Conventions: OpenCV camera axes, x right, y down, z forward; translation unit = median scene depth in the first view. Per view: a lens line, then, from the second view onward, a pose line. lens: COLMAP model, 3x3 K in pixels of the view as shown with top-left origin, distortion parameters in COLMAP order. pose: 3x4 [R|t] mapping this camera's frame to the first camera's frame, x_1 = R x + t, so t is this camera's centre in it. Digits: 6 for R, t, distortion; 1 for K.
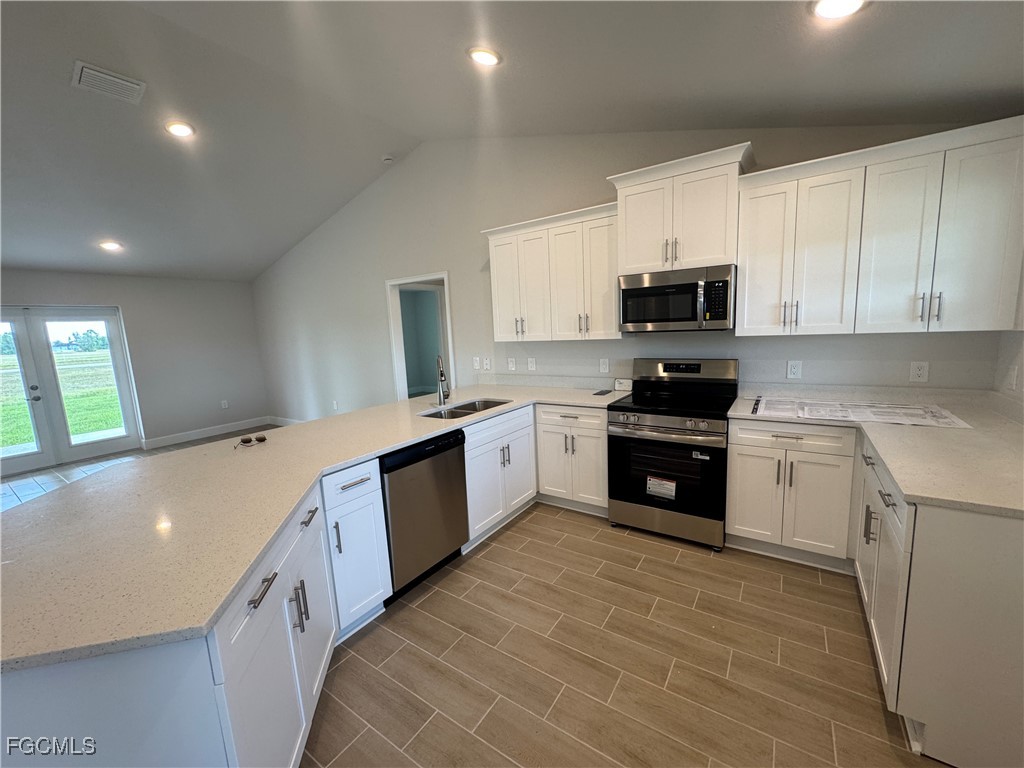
lens RADIAL K [[407.2, 0, 515.4], [0, 407.2, 384.8], [0, 0, 1]] dist [-0.002689, -0.000842]
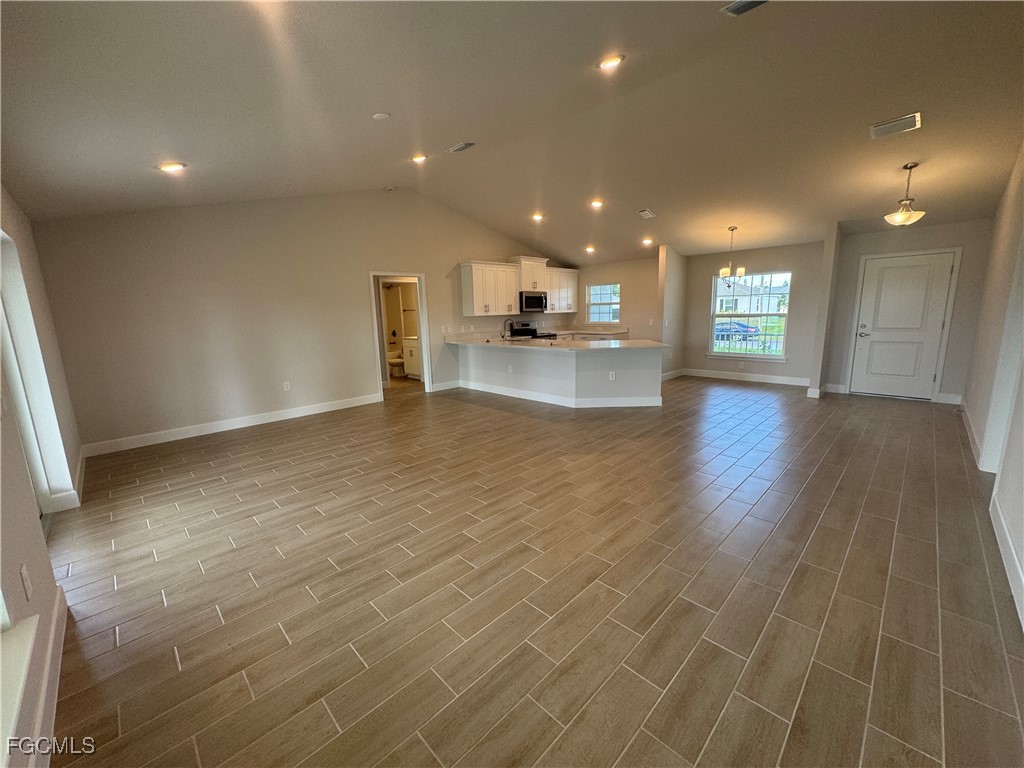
lens RADIAL K [[407.2, 0, 514.6], [0, 407.2, 385.3], [0, 0, 1]] dist [-0.002689, -0.000842]
pose [[0.191684, -0.136675, 0.971894, -2.426157], [0.156644, 0.981823, 0.107177, 0.055426], [-0.968876, 0.131697, 0.209609, 0.522286]]
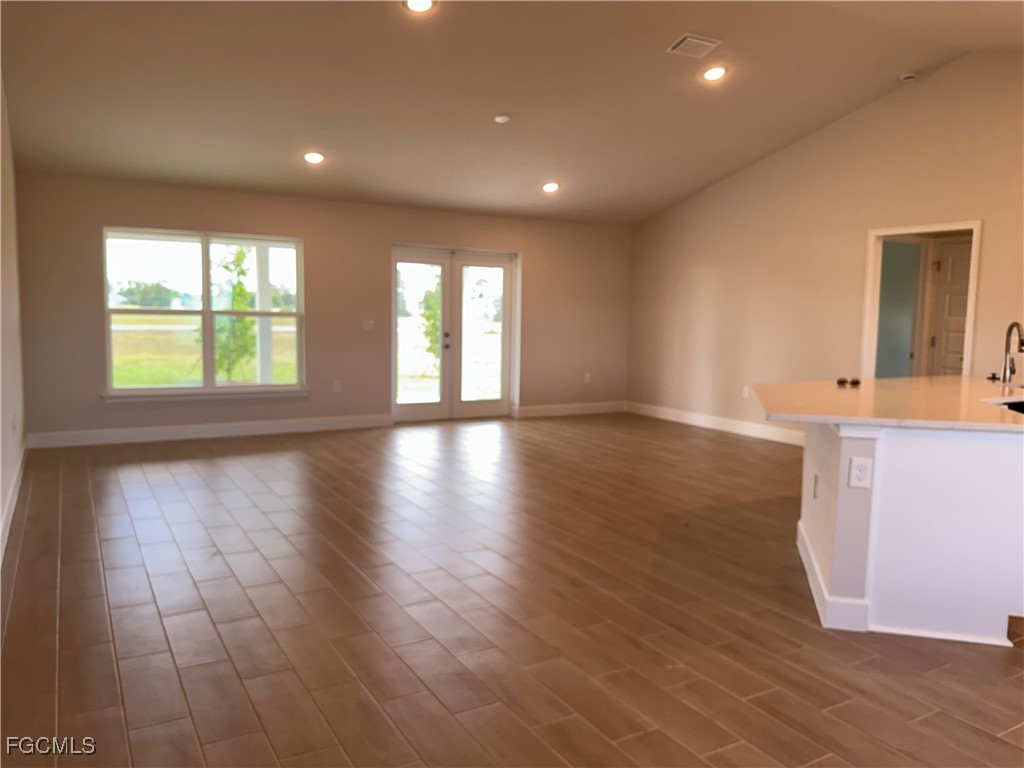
lens RADIAL K [[760.0, 0, 517.2], [0, 760.0, 390.3], [0, 0, 1]] dist [0.029819, -0.019784]
pose [[0.898763, 0.109430, -0.424558, -0.422253], [-0.123011, 0.992395, -0.004617, 0.200555], [0.420824, 0.056375, 0.905389, -0.869933]]
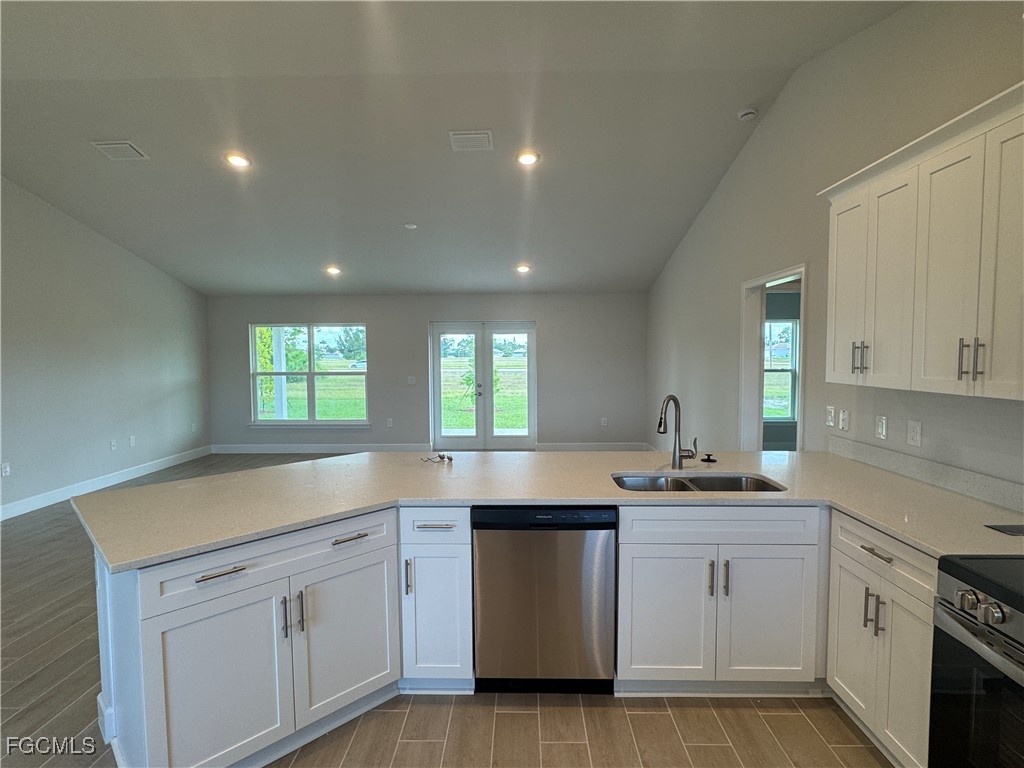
lens RADIAL K [[526.2, 0, 513.9], [0, 526.2, 386.0], [0, 0, 1]] dist [-0.006852, 0.002104]
pose [[0.543054, 0.094983, -0.834309, 0.387383], [-0.138172, 0.990146, 0.022788, -0.069214], [0.828252, 0.102903, 0.550827, 0.293360]]
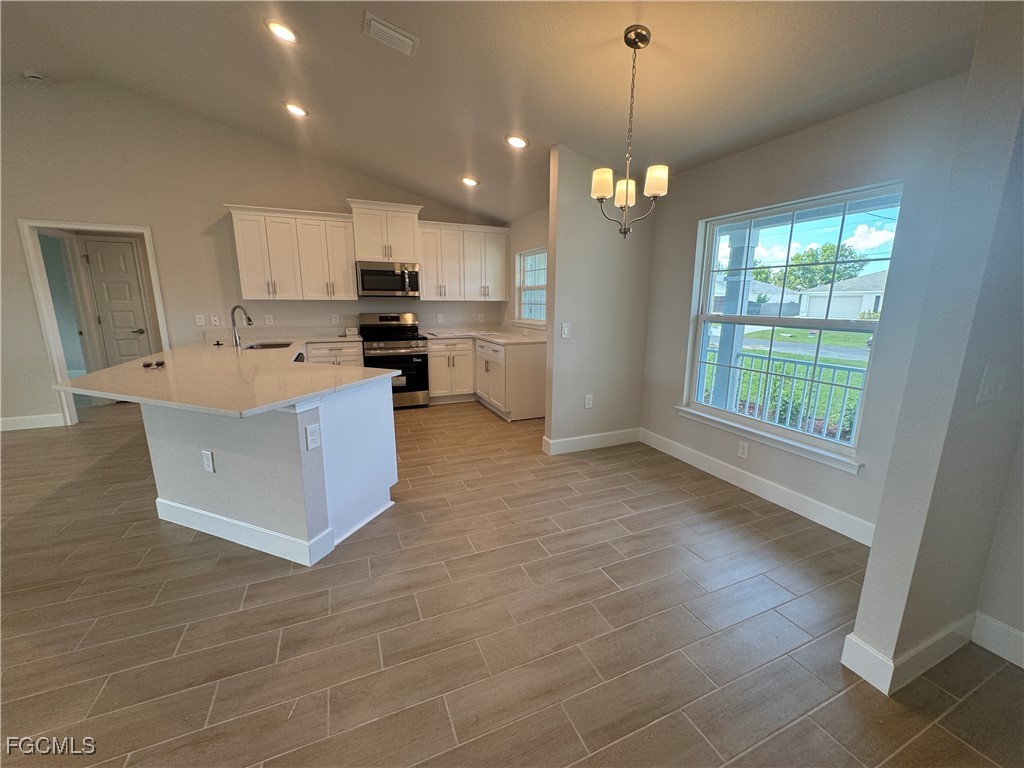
lens RADIAL K [[407.2, 0, 514.5], [0, 407.2, 387.6], [0, 0, 1]] dist [-0.002689, -0.000842]
pose [[0.535785, -0.126153, 0.834877, -0.797407], [0.087882, 0.991737, 0.093456, 0.135576], [-0.839768, 0.023298, 0.542445, -0.395510]]
